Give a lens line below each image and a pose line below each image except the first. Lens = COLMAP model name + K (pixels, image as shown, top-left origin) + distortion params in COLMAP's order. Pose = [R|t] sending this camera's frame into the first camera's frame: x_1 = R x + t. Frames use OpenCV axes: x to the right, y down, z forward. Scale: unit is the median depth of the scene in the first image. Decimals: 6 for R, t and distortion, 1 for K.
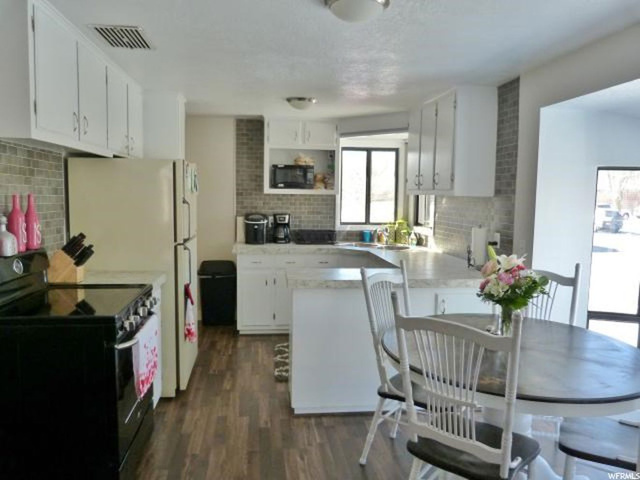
lens RADIAL K [[485.6, 0, 318.6], [0, 485.6, 241.0], [0, 0, 1]] dist [-0.040162, 0.000459]
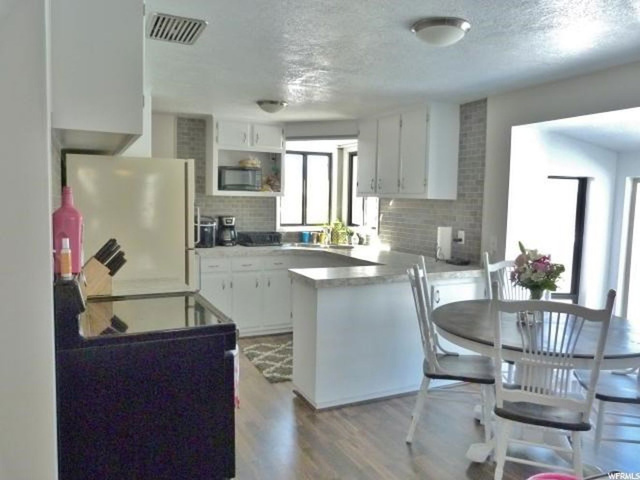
lens RADIAL K [[485.6, 0, 318.6], [0, 485.6, 241.0], [0, 0, 1]] dist [-0.040162, 0.000459]
pose [[0.943151, -0.025918, 0.331353, -0.235408], [0.026848, 0.999638, 0.001771, -0.002433], [-0.331279, 0.007226, 0.943505, 0.012123]]
